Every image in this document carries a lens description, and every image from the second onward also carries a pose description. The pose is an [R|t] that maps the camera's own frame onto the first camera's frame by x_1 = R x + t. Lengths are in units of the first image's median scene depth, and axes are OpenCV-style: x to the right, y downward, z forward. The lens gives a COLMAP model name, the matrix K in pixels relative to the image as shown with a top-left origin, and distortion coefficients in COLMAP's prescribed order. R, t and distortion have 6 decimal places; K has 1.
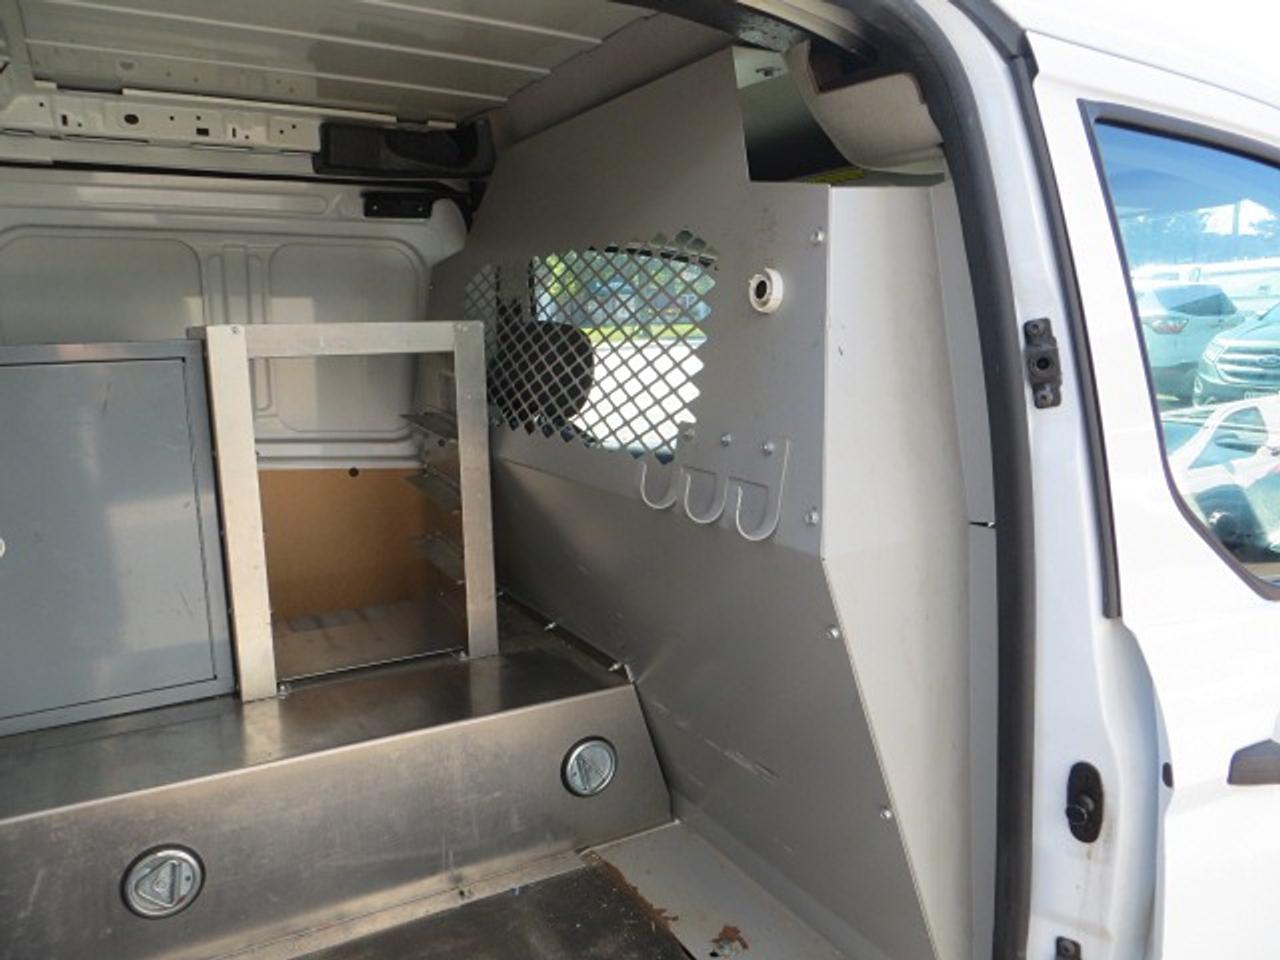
lens RADIAL K [[958.4, 0, 637.8], [0, 958.4, 479.6], [0, 0, 1]] dist [-0.022525, 0.008554]
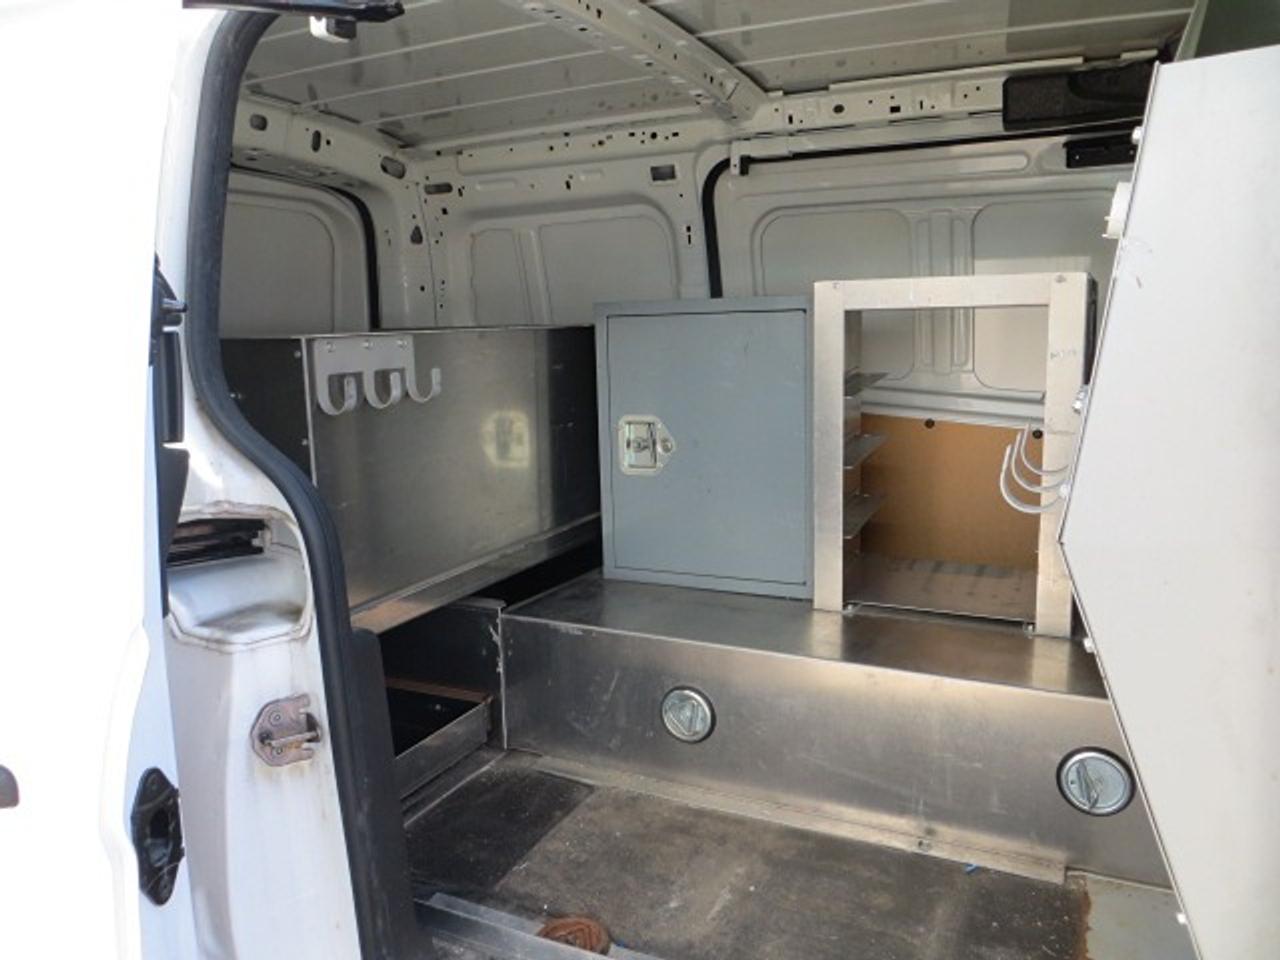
lens RADIAL K [[958.4, 0, 637.1], [0, 958.4, 479.5], [0, 0, 1]] dist [-0.022525, 0.008554]
pose [[0.564298, 0.140548, -0.813520, 0.375800], [-0.117307, 0.989054, 0.089504, -0.001299], [0.817194, 0.044925, 0.574609, 0.144064]]
